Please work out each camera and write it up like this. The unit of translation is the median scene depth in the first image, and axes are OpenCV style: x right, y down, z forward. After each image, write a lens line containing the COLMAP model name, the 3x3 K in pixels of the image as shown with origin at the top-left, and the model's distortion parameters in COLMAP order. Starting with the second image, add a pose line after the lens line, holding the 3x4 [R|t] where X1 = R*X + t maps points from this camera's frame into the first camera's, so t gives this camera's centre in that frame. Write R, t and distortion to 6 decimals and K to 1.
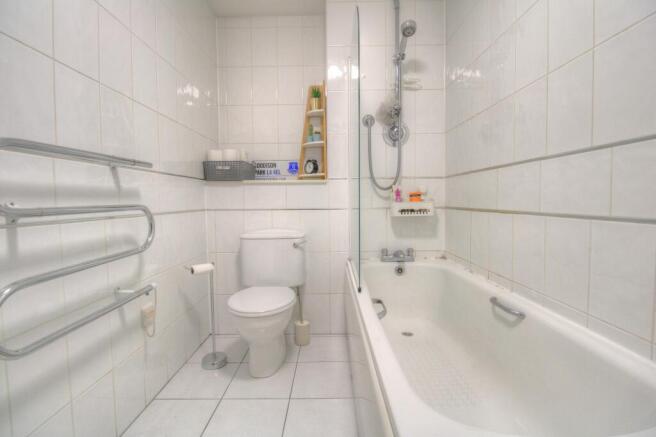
lens RADIAL K [[305.8, 0, 328.2], [0, 305.8, 214.2], [0, 0, 1]] dist [0.000173, -0.009327]
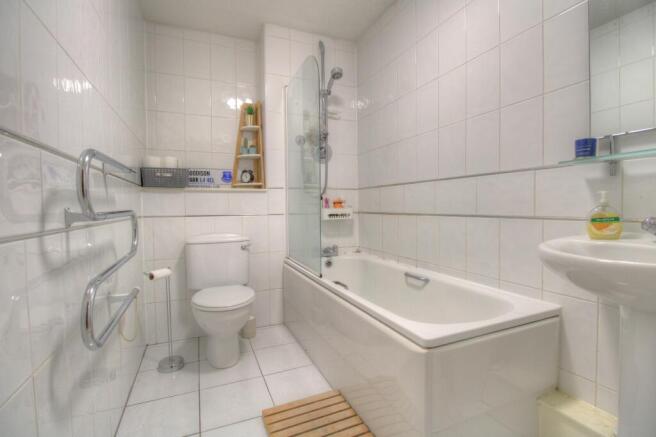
lens RADIAL K [[305.8, 0, 328.2], [0, 305.8, 214.2], [0, 0, 1]] dist [0.000173, -0.009327]
pose [[0.917882, -0.009869, 0.396731, -0.249658], [0.019966, 0.999573, -0.021329, 0.010651], [-0.396351, 0.027499, 0.917687, -0.134064]]
